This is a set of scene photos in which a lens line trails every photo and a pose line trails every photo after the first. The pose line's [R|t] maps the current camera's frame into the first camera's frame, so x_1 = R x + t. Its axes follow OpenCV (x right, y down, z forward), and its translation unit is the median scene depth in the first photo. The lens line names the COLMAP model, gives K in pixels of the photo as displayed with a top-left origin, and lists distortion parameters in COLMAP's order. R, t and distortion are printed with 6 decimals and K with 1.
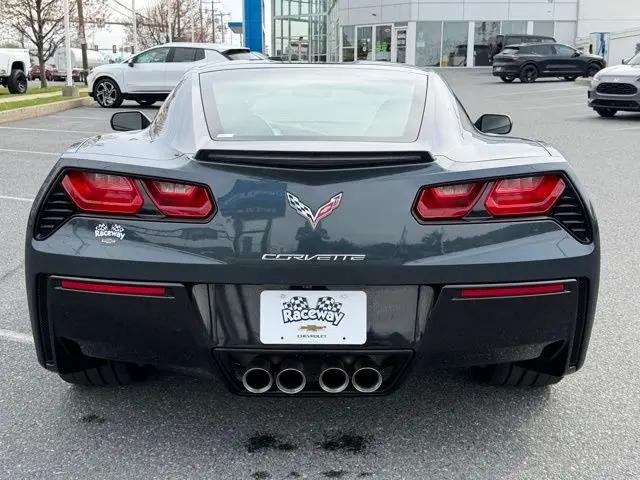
lens RADIAL K [[845.9, 0, 320.0], [0, 845.9, 240.0], [0, 0, 1]] dist [0.077094, -0.014467]
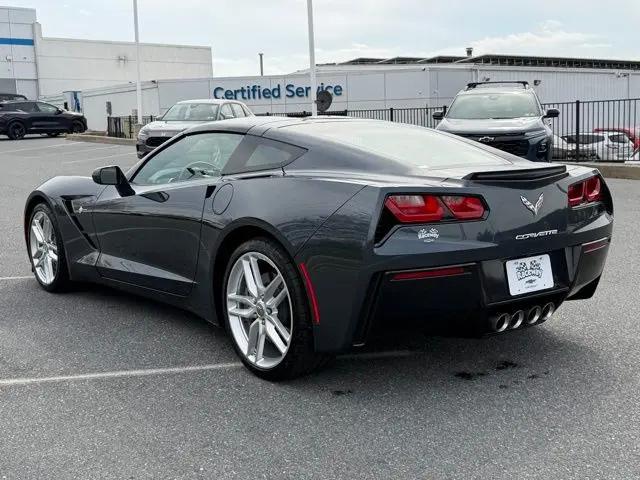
lens RADIAL K [[845.9, 0, 320.0], [0, 845.9, 240.0], [0, 0, 1]] dist [0.077094, -0.014467]
pose [[0.789441, -0.106336, 0.604546, -1.223608], [0.145108, 0.989295, -0.015477, -0.003972], [-0.596428, 0.099943, 0.796420, -0.028726]]
